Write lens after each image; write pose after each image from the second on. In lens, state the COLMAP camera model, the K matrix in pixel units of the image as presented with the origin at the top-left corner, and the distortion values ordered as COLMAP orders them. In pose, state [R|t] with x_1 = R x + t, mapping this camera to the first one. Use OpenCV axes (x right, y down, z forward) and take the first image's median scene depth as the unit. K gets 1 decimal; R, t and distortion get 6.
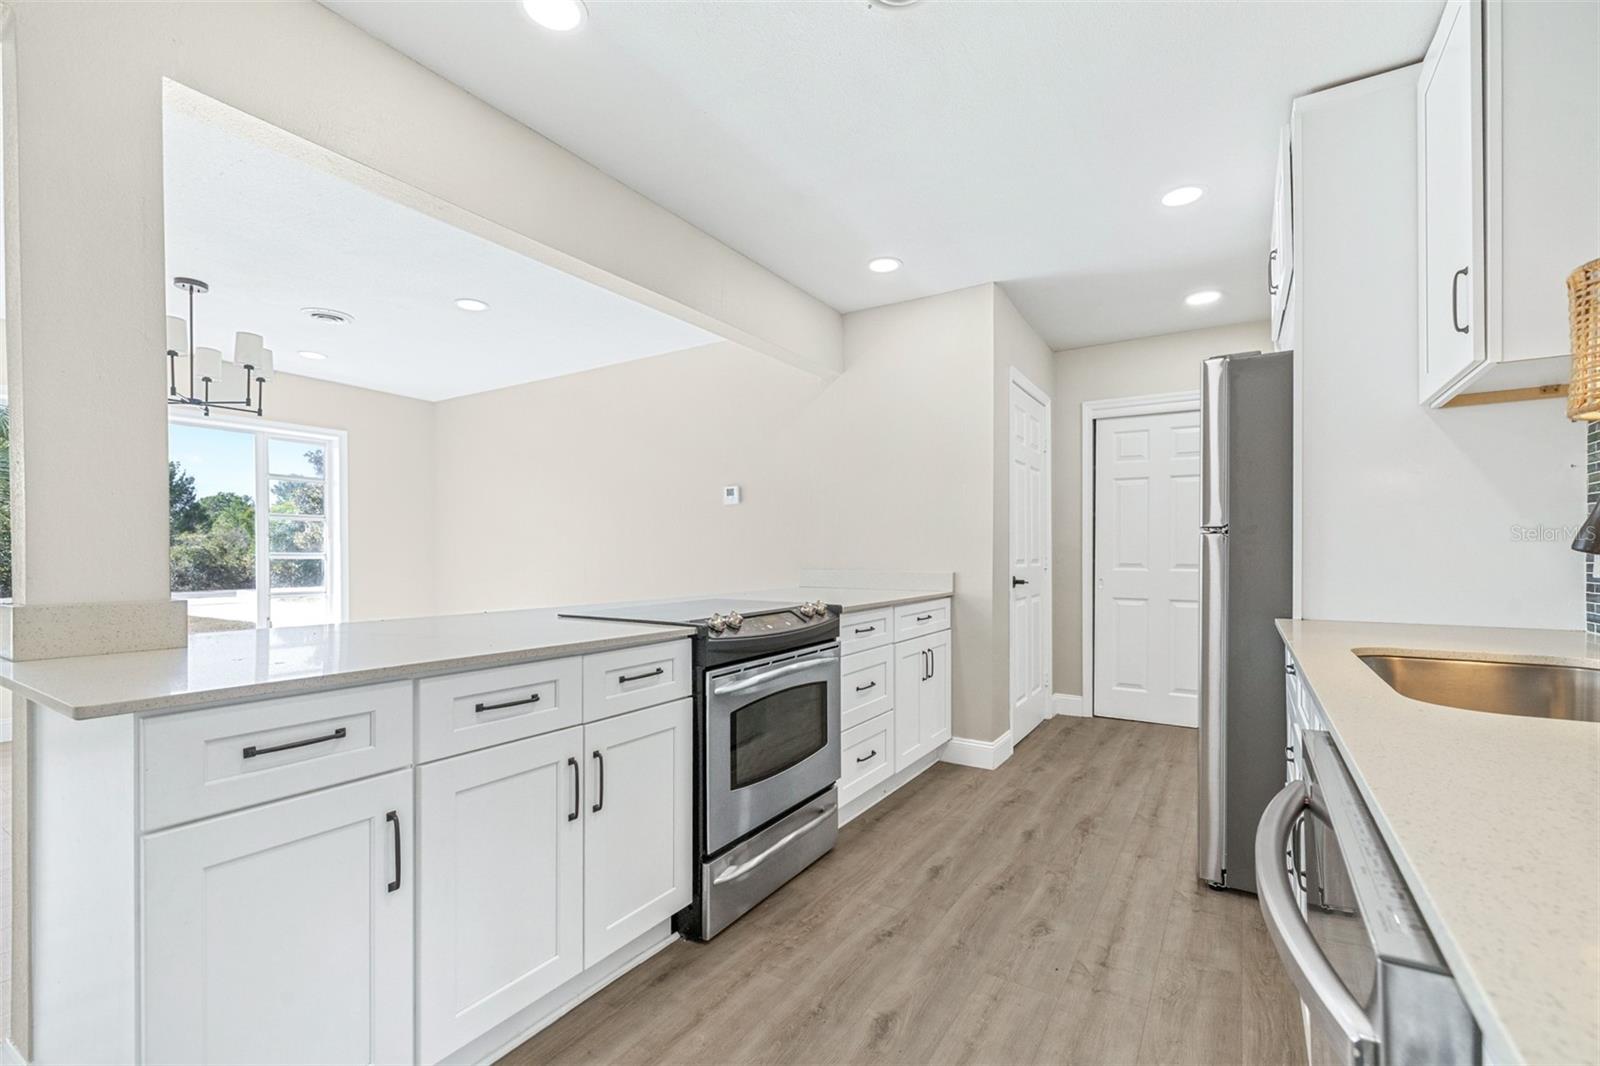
lens RADIAL K [[680.8, 0, 799.8], [0, 680.8, 544.0], [0, 0, 1]] dist [0.003158, -0.000060]
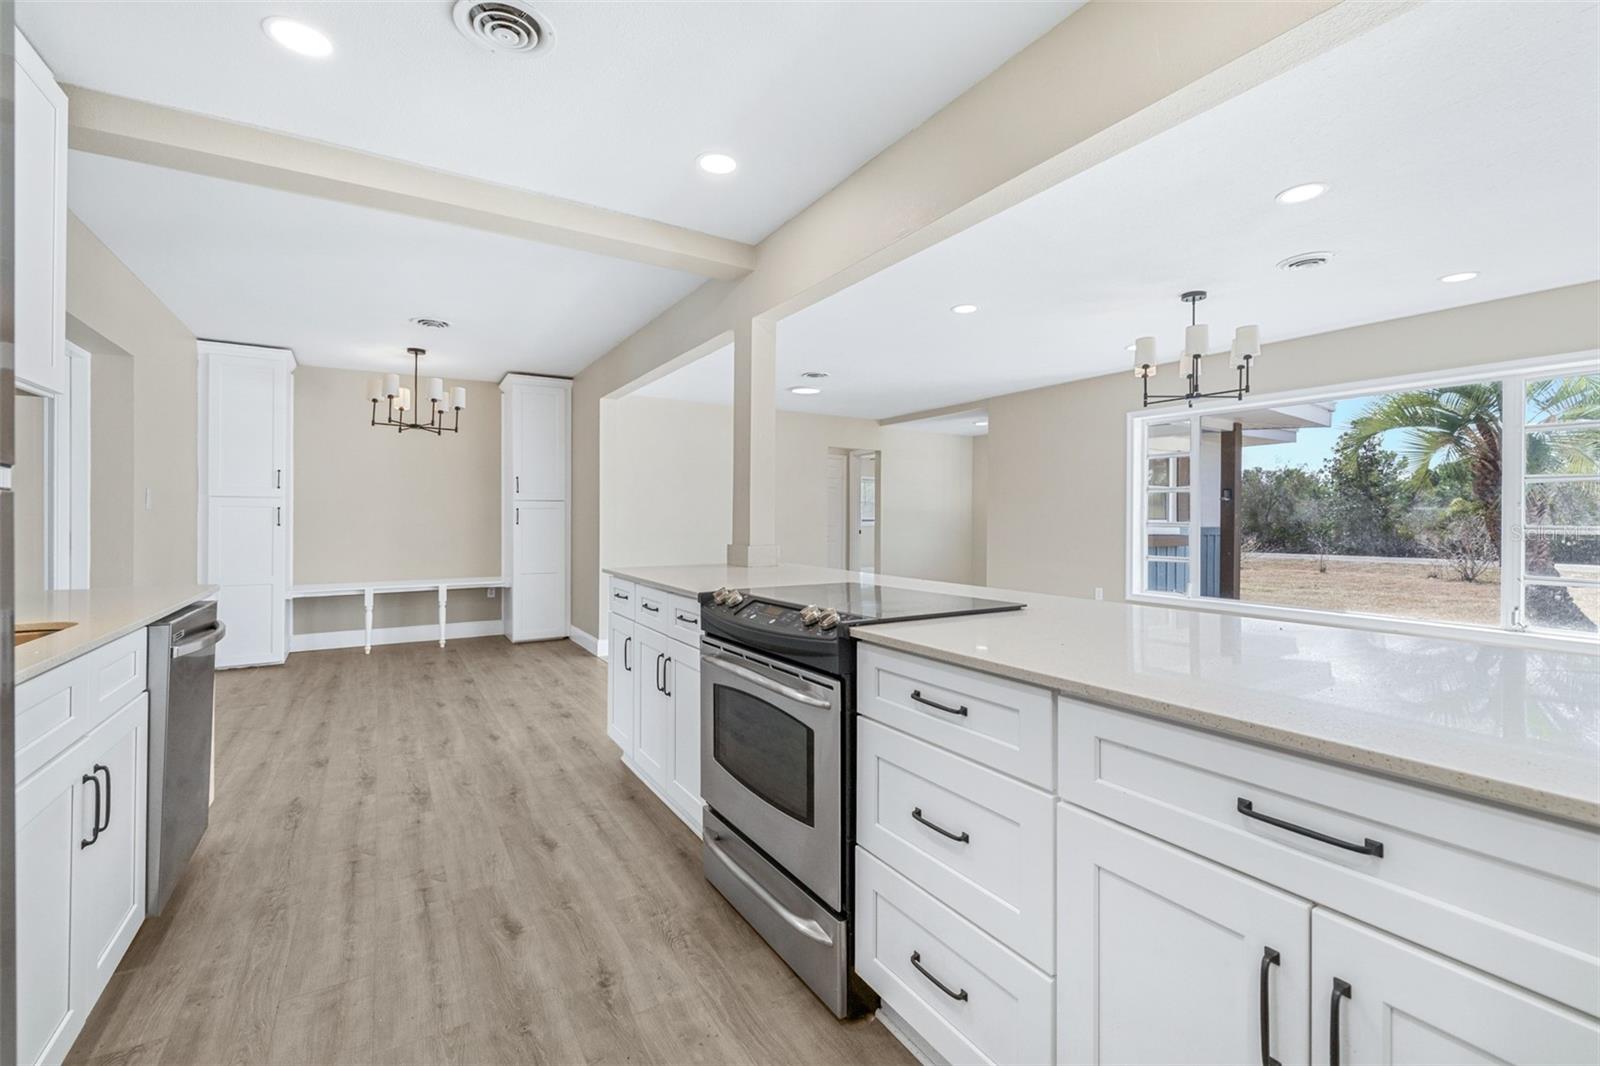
lens RADIAL K [[680.8, 0, 798.1], [0, 680.8, 528.3], [0, 0, 1]] dist [0.003158, -0.000060]
pose [[-0.433697, 0.004126, -0.901049, 0.800450], [0.008196, 0.999966, 0.000635, 0.013461], [0.901021, -0.007110, -0.433717, 1.622666]]
